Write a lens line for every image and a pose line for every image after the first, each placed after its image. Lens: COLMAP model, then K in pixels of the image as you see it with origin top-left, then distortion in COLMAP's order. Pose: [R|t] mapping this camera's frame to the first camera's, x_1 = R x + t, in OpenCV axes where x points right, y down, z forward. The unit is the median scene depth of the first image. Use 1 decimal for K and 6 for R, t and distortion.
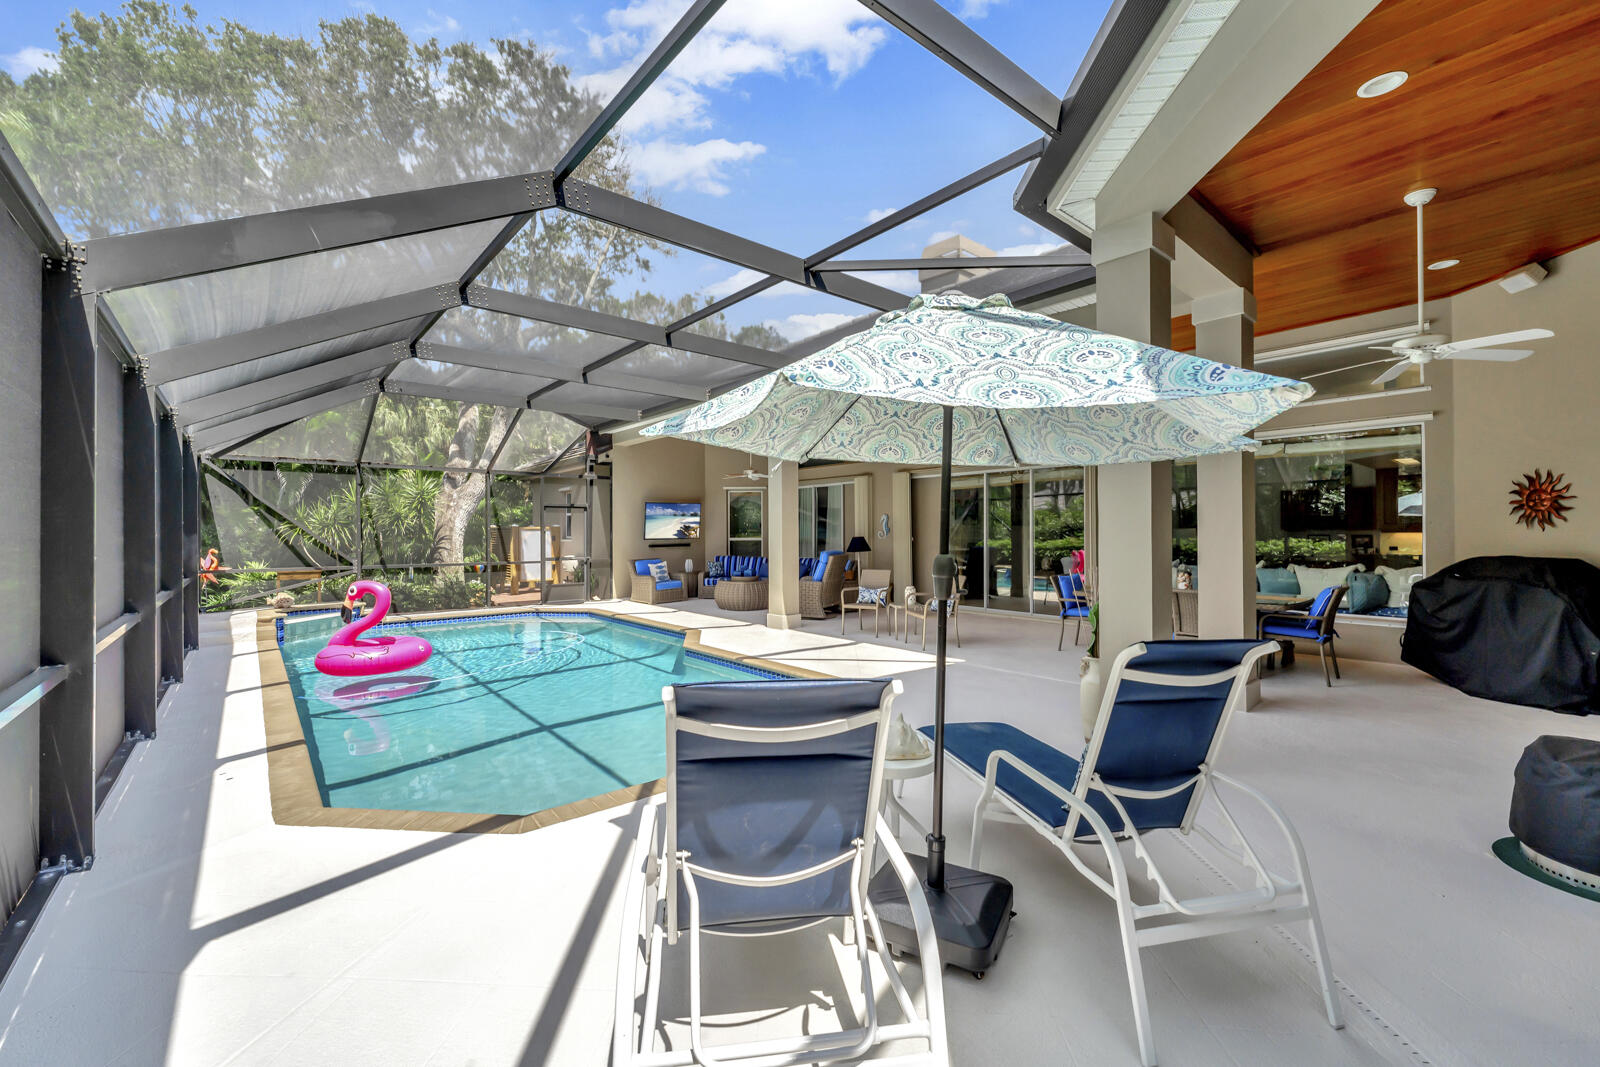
lens RADIAL K [[642.9, 0, 799.8], [0, 642.9, 531.0], [0, 0, 1]] dist [-0.000111, 0.000155]
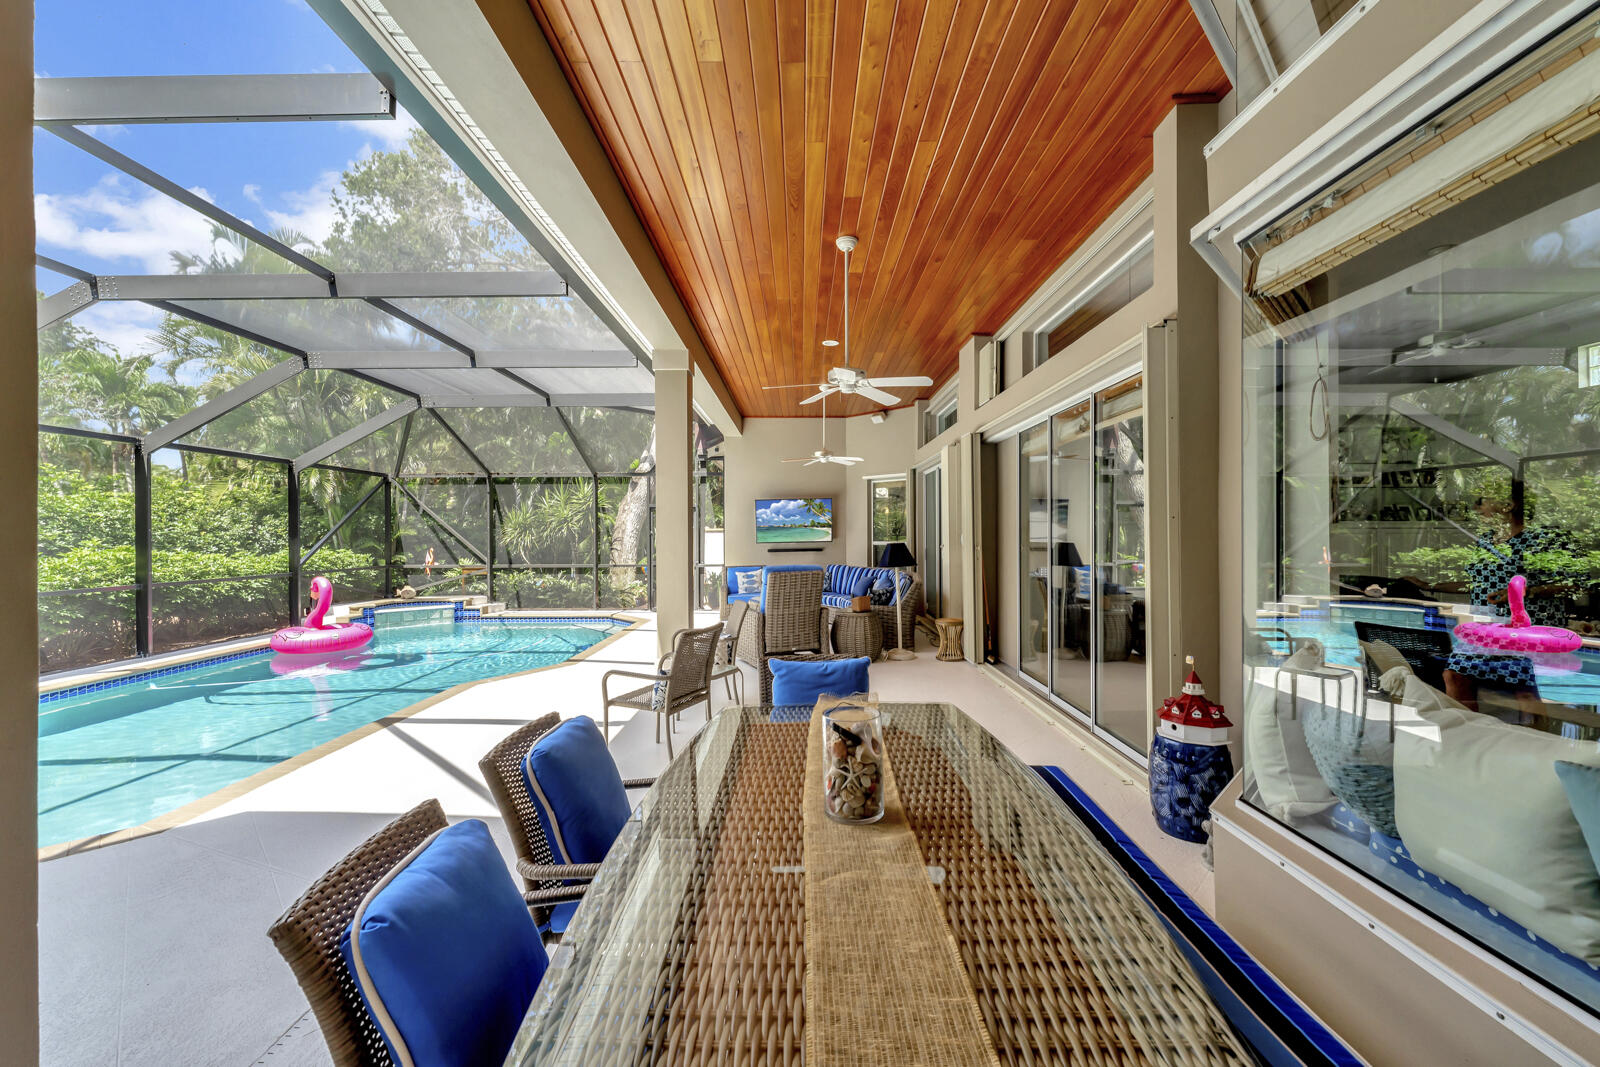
lens RADIAL K [[642.9, 0, 799.8], [0, 642.9, 531.0], [0, 0, 1]] dist [-0.000111, 0.000155]
pose [[0.755047, -0.002647, -0.655665, 0.390685], [0.003262, 0.999995, -0.000280, -0.002244], [0.655662, -0.001927, 0.755052, 0.419613]]
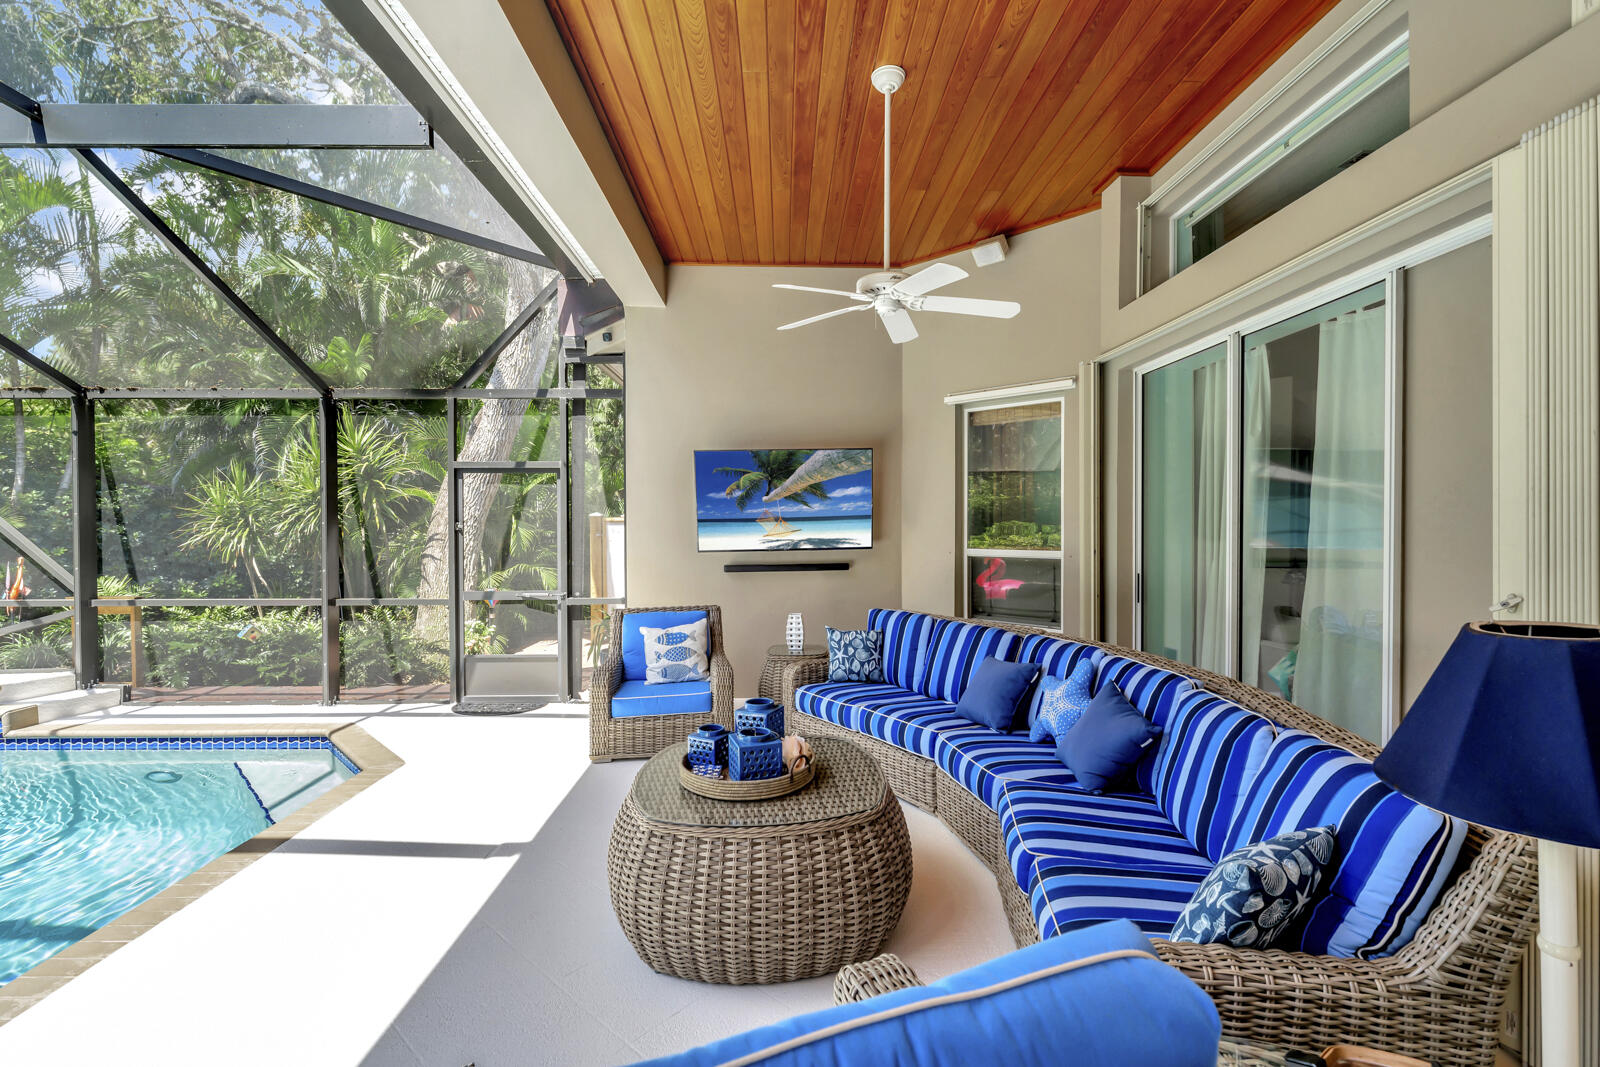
lens RADIAL K [[703.2, 0, 797.5], [0, 703.2, 528.2], [0, 0, 1]] dist [-0.000413, -0.000133]
pose [[0.771894, 0.008013, -0.635701, 0.064542], [0.001374, 0.999897, 0.014271, -0.006061], [0.635750, -0.011889, 0.771803, 0.777350]]
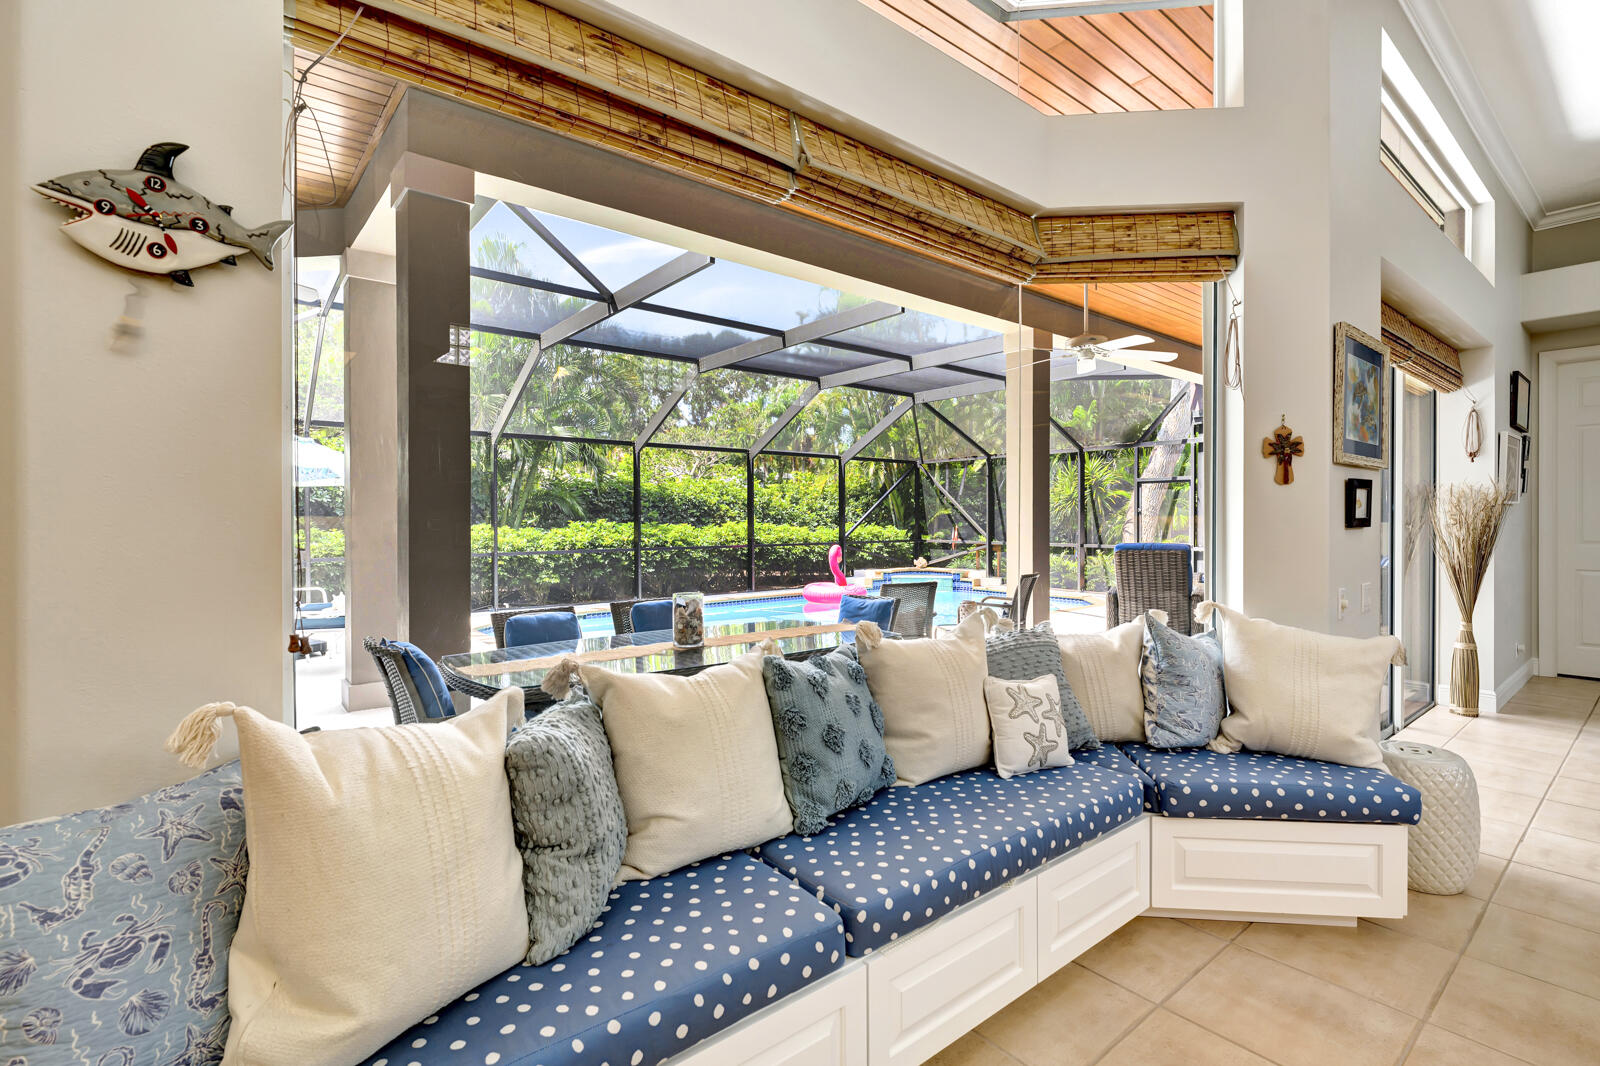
lens RADIAL K [[745.8, 0, 802.1], [0, 745.8, 522.8], [0, 0, 1]] dist [-0.003799, -0.000009]
pose [[-0.023648, 0.010188, -0.999668, 0.594983], [0.003997, 0.999941, 0.010096, 0.003528], [0.999712, -0.003757, -0.023688, 0.570201]]
